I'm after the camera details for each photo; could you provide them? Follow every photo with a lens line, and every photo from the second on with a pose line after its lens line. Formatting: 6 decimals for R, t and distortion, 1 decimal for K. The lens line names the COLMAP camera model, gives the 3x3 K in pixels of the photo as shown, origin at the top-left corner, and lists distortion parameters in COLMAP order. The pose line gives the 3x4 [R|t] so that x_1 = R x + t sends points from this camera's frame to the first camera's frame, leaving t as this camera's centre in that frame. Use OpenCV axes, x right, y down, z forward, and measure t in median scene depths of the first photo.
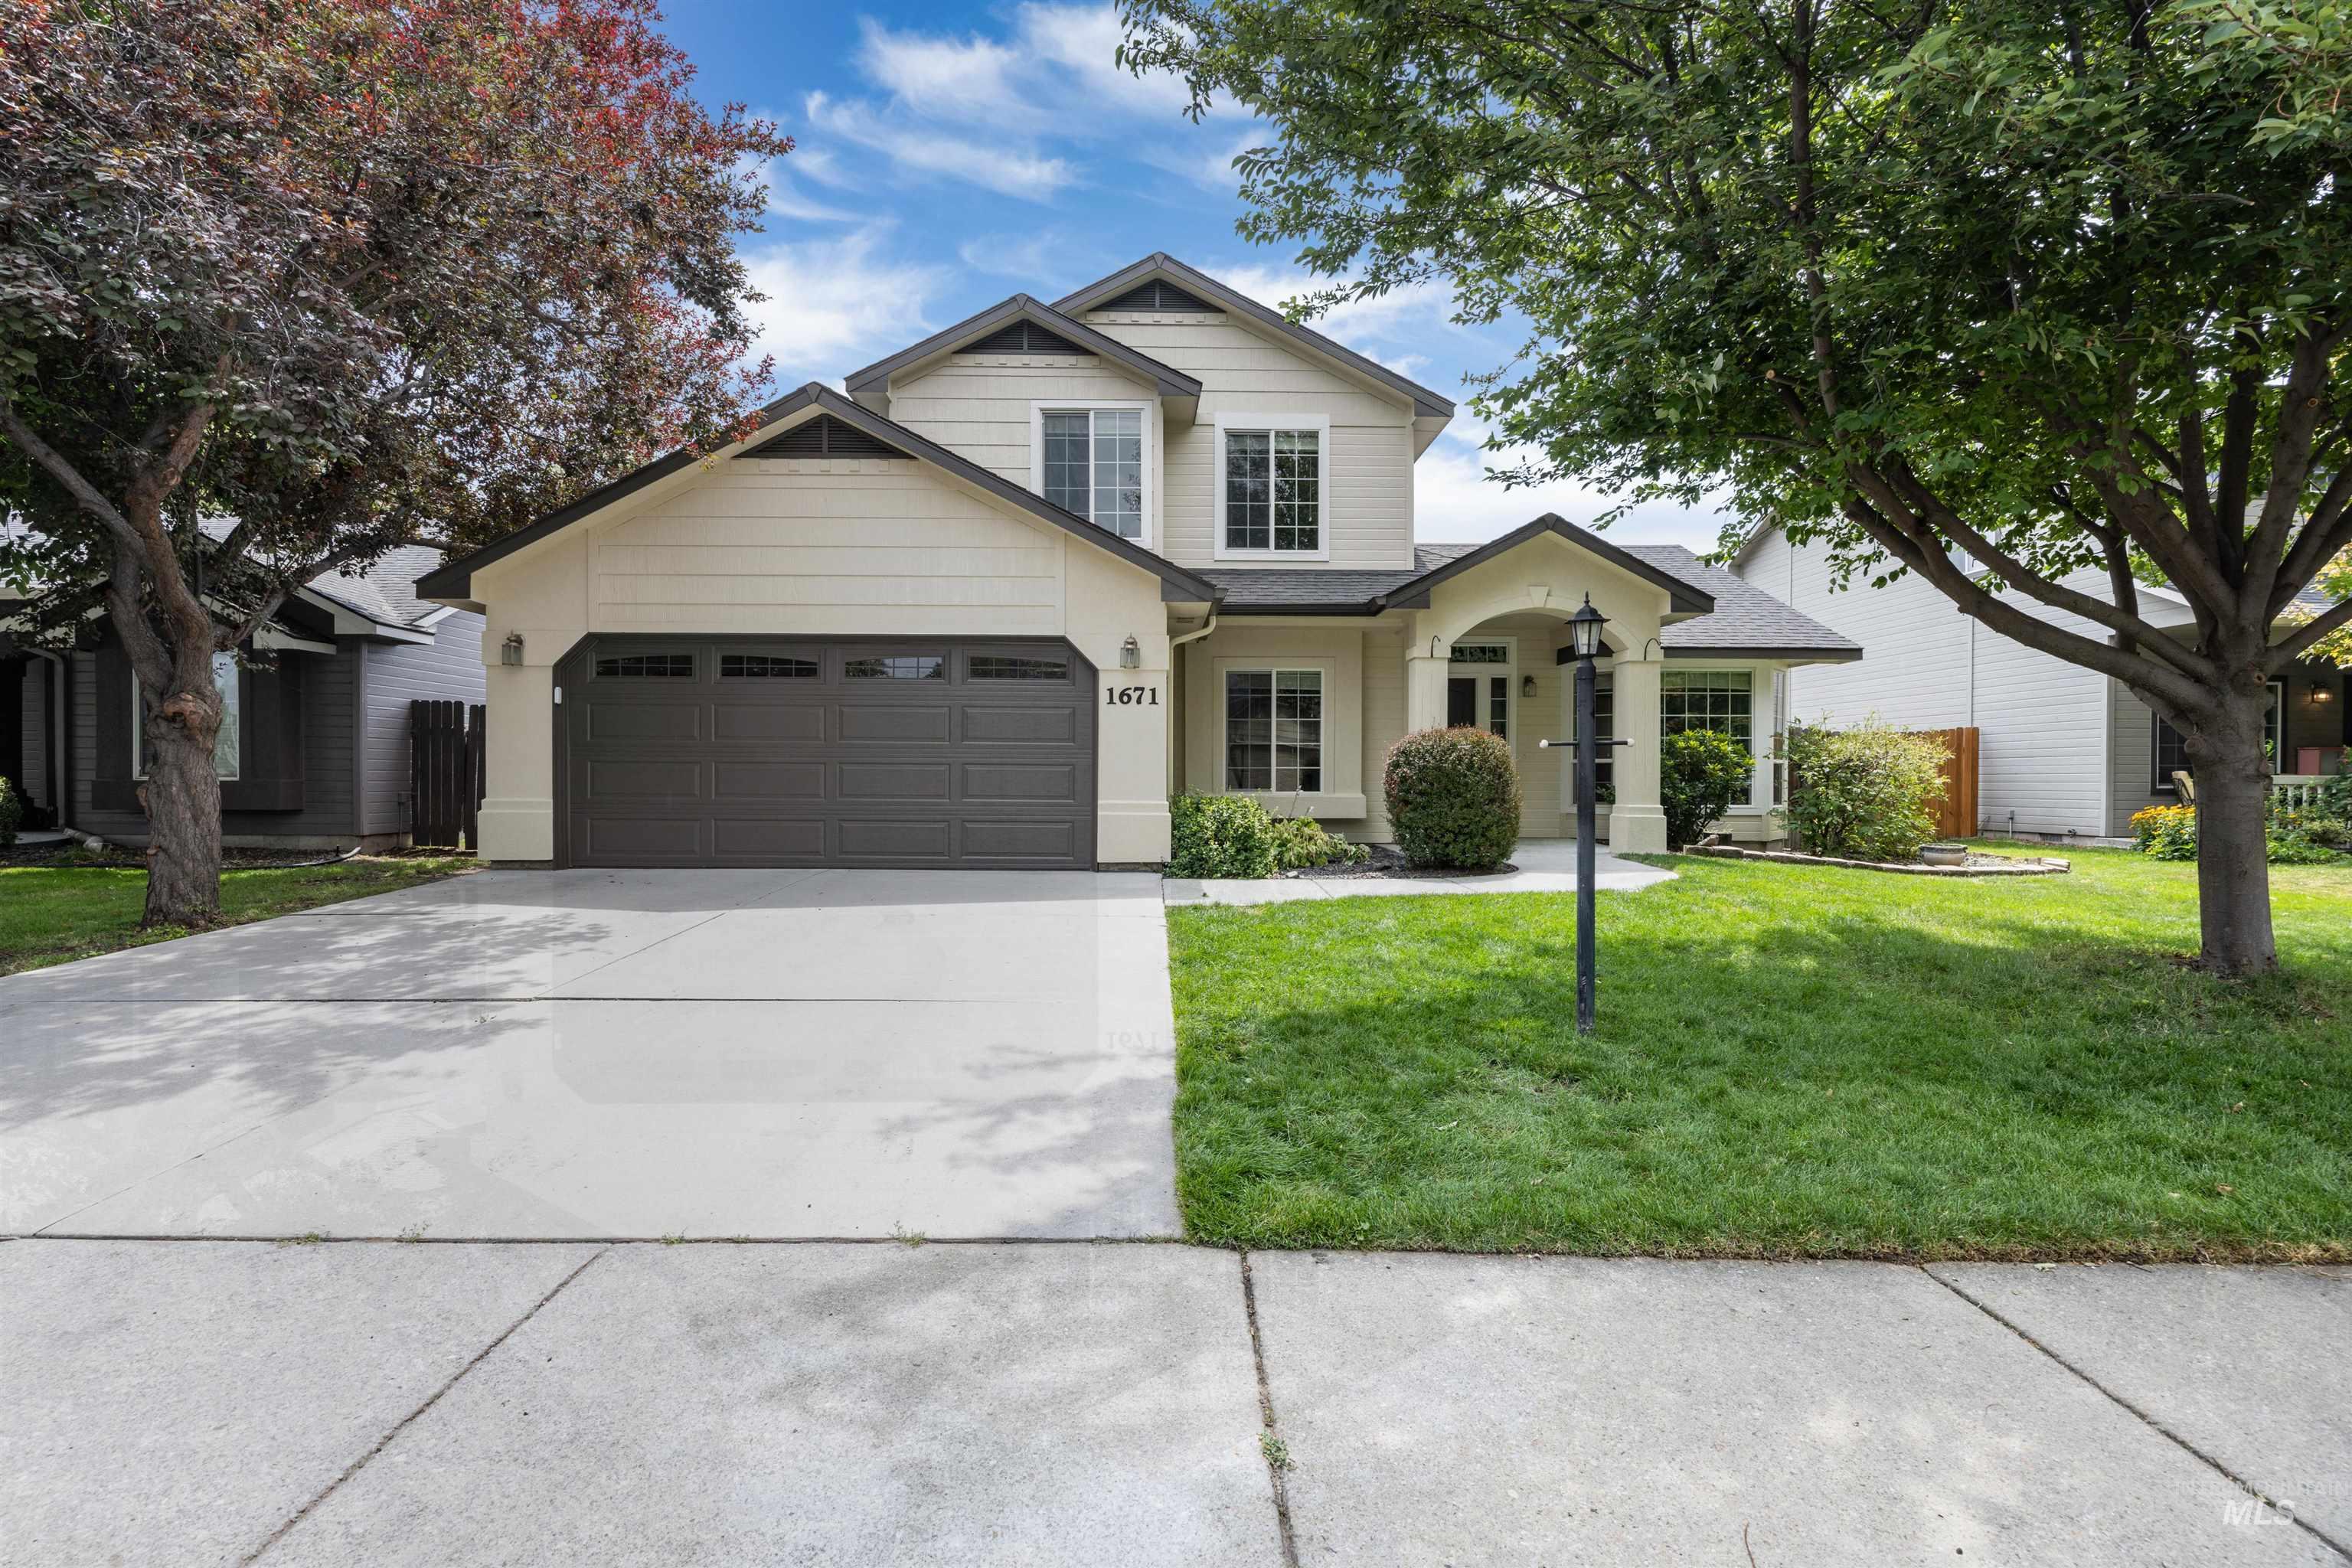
lens RADIAL K [[1016.7, 0, 1176.0], [0, 1016.7, 784.0], [0, 0, 1]] dist [-0.013217, 0.000167]
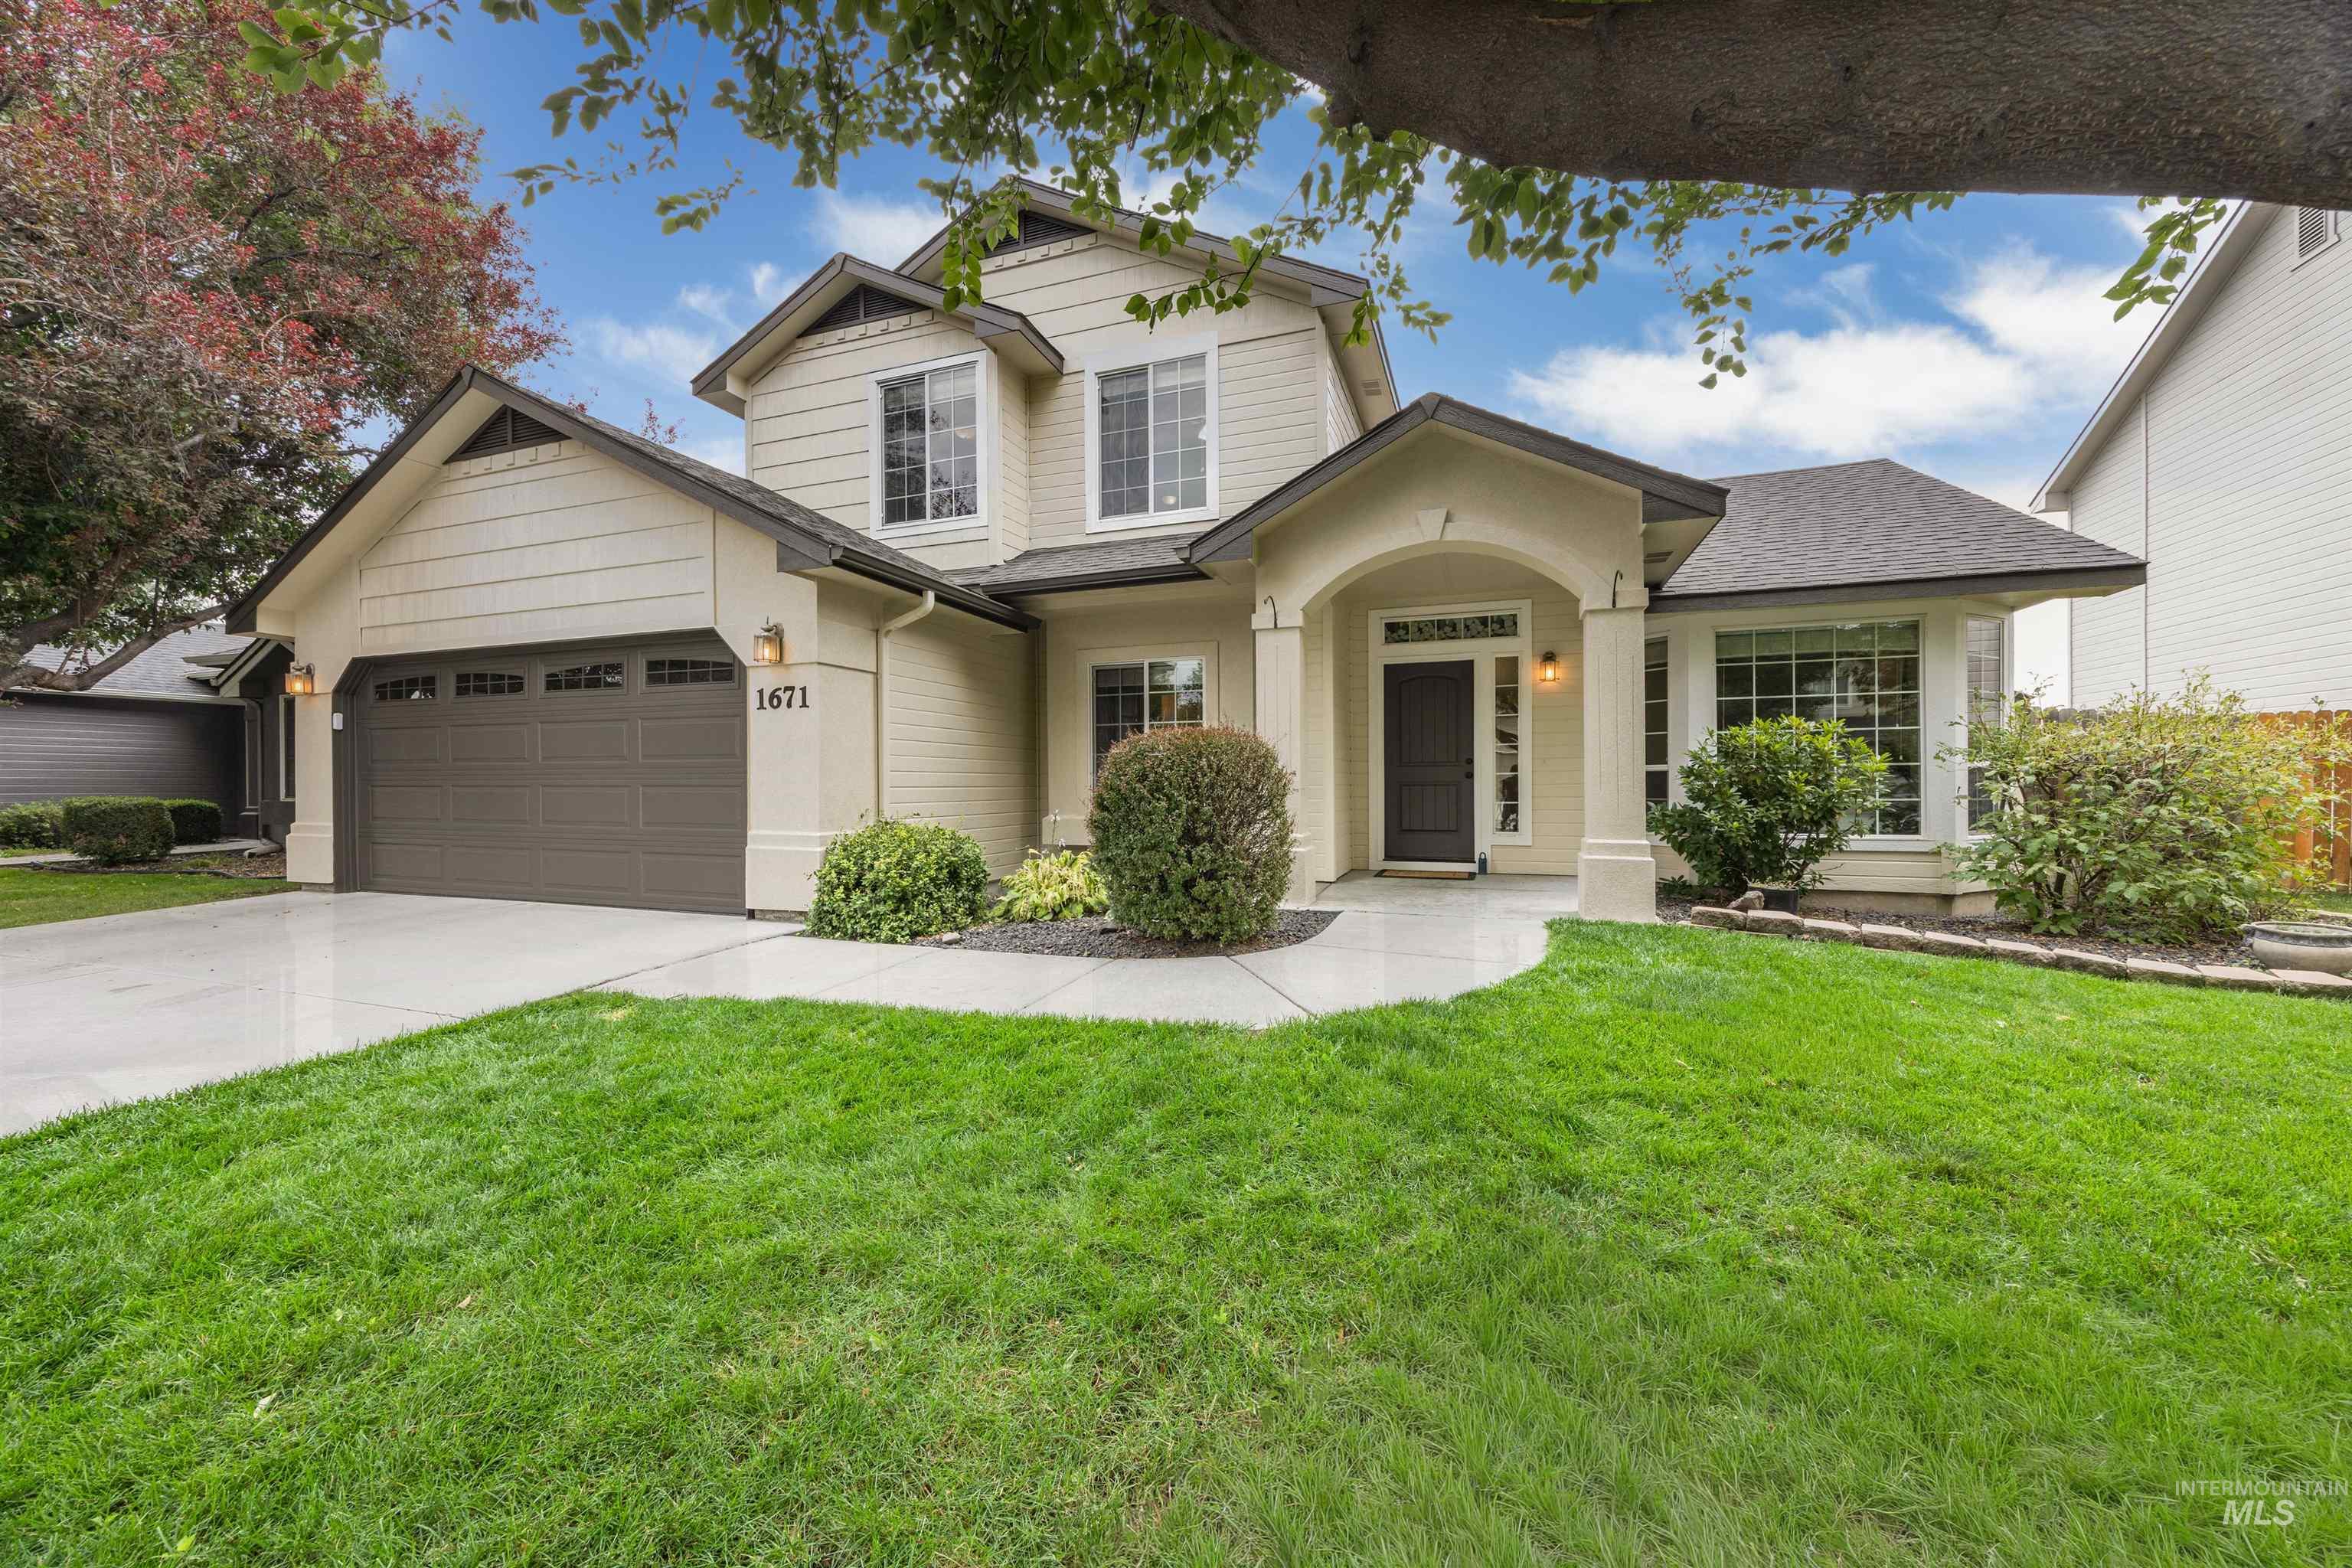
lens RADIAL K [[882.6, 0, 1176.0], [0, 882.6, 784.0], [0, 0, 1]] dist [0.002043, 0.000033]
pose [[0.930148, -0.007996, -0.367098, 0.461188], [0.004807, 0.999942, -0.009599, -0.011412], [0.367153, 0.007164, 0.930133, 0.449323]]
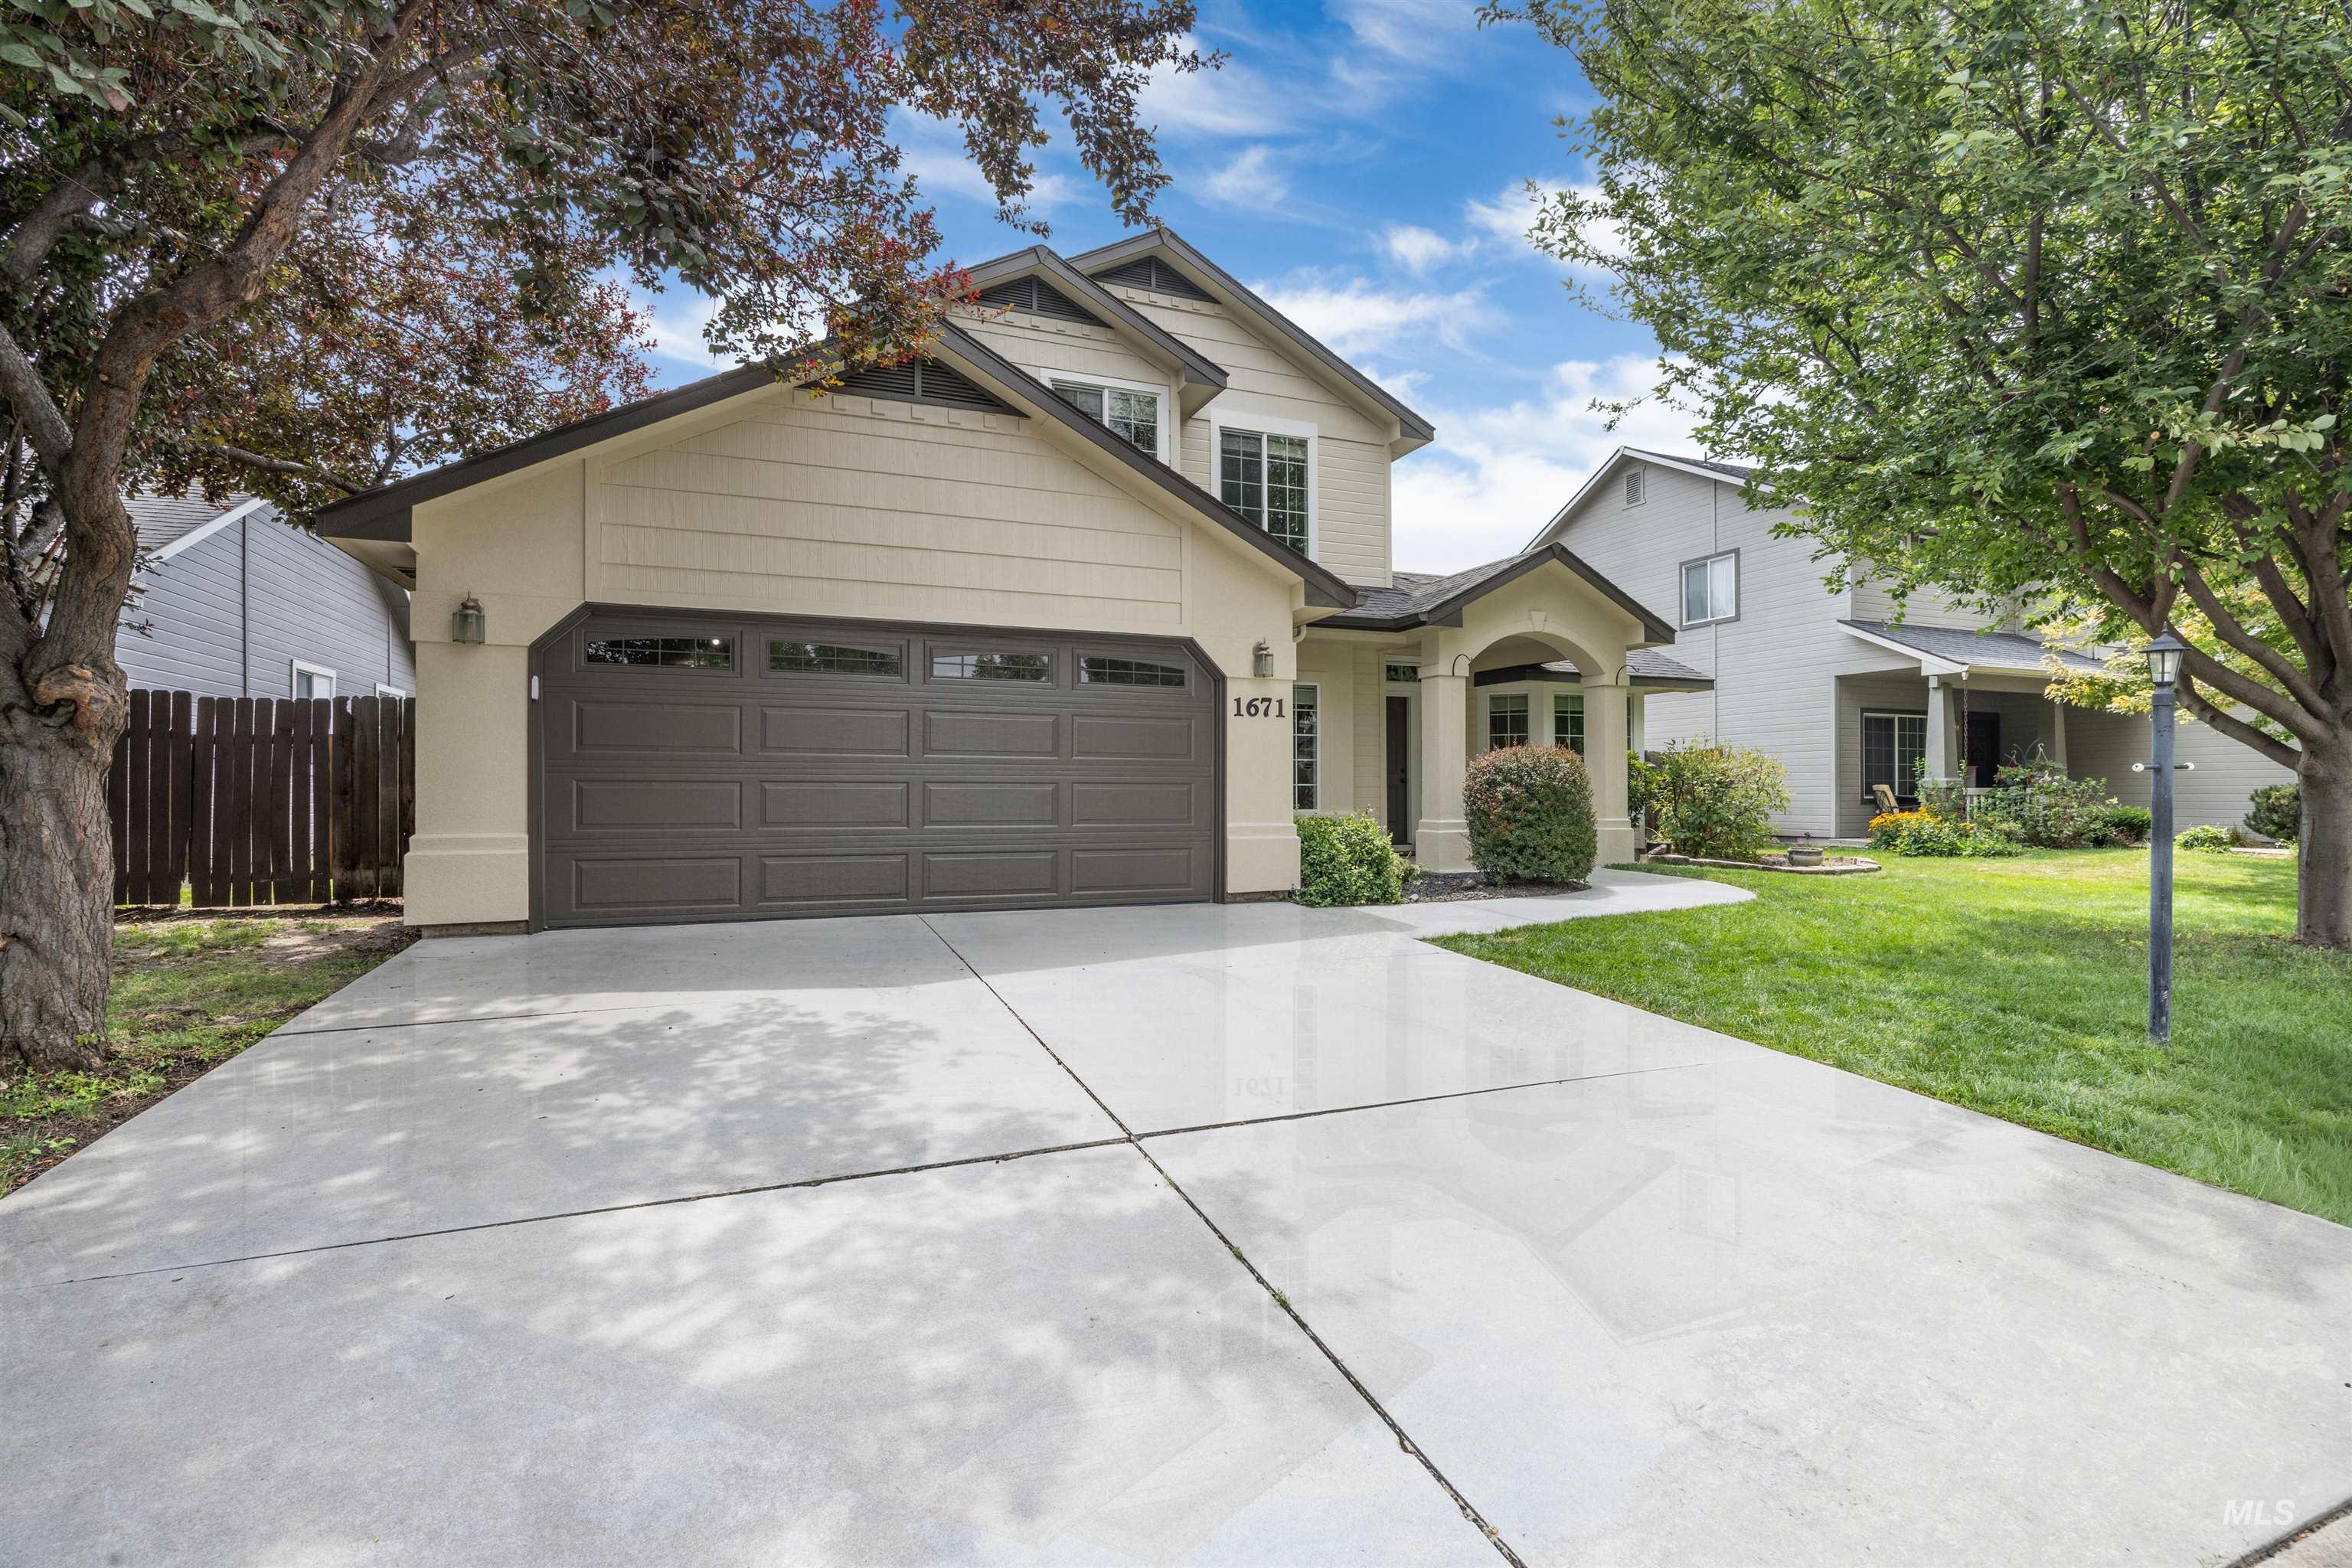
lens RADIAL K [[1016.7, 0, 1176.0], [0, 1016.7, 784.0], [0, 0, 1]] dist [-0.013217, 0.000167]
pose [[0.940273, -0.002465, 0.340411, -0.396389], [0.006972, 0.999903, -0.012017, -0.007726], [-0.340349, 0.013672, 0.940200, 0.165246]]
